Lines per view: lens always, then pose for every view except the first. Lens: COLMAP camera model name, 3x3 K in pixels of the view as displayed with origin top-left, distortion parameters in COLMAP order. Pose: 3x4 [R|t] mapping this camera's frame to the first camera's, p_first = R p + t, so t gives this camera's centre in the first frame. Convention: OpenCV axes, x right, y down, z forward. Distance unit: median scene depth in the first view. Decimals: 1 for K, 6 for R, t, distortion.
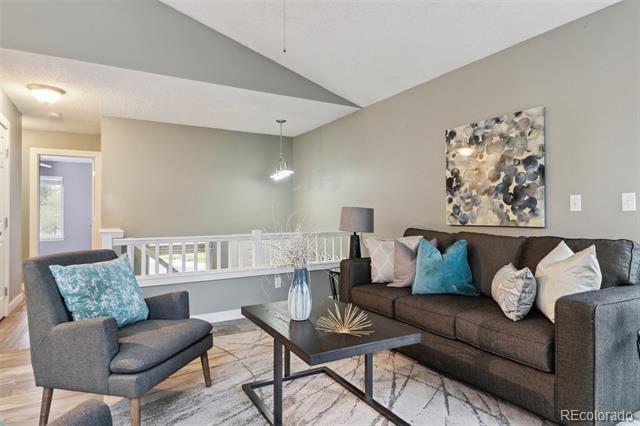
lens RADIAL K [[376.9, 0, 318.0], [0, 376.9, 210.9], [0, 0, 1]] dist [0.005212, -0.011460]
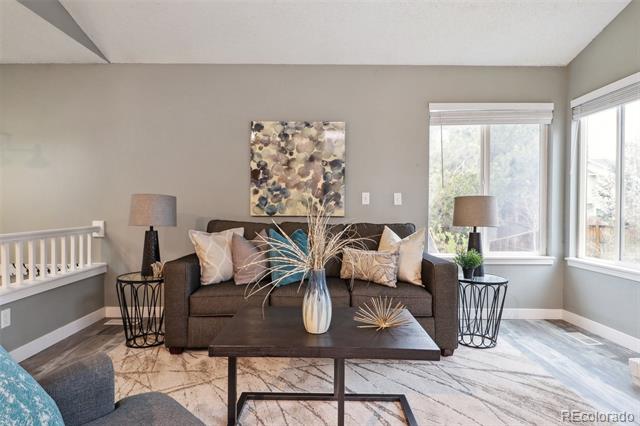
lens RADIAL K [[376.9, 0, 318.0], [0, 376.9, 210.9], [0, 0, 1]] dist [0.005212, -0.011460]
pose [[0.499164, -0.001151, 0.866506, -0.492799], [-0.019562, 0.999729, 0.012598, 0.008655], [-0.866286, -0.023239, 0.499007, 0.382123]]
